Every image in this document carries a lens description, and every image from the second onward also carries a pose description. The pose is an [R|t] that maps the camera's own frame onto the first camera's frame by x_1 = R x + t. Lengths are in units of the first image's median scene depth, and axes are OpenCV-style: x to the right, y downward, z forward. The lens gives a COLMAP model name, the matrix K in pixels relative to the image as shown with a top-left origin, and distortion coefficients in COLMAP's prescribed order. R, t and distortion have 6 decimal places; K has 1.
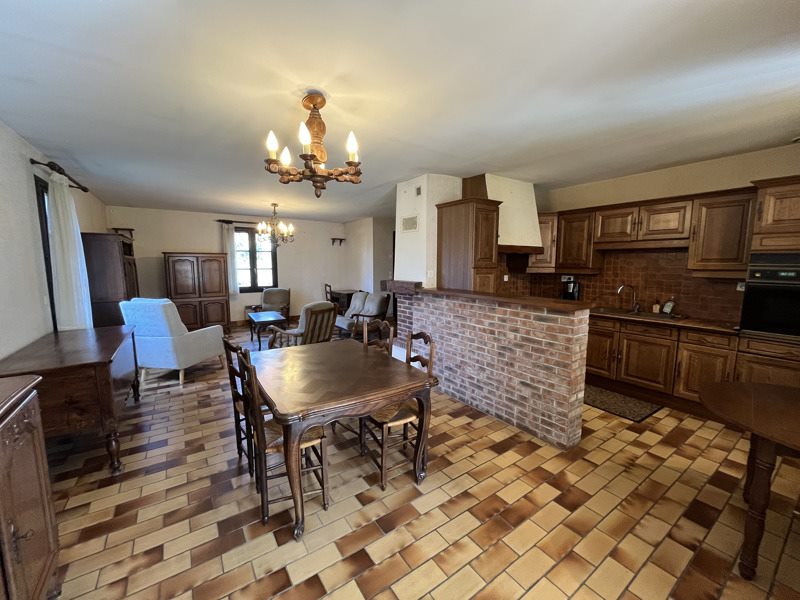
lens RADIAL K [[325.3, 0, 398.0], [0, 325.3, 300.2], [0, 0, 1]] dist [-0.000396, -0.000778]
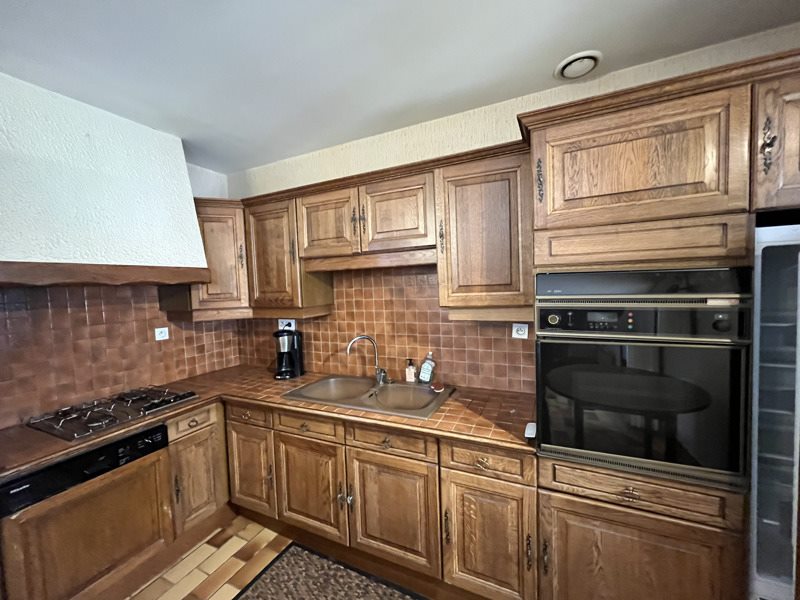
lens RADIAL K [[325.3, 0, 399.4], [0, 325.3, 300.4], [0, 0, 1]] dist [-0.000396, -0.000778]
pose [[0.862280, -0.061151, 0.502726, 0.539901], [0.098813, 0.993919, -0.048586, -0.080548], [-0.496698, 0.091570, 0.863079, 0.551887]]
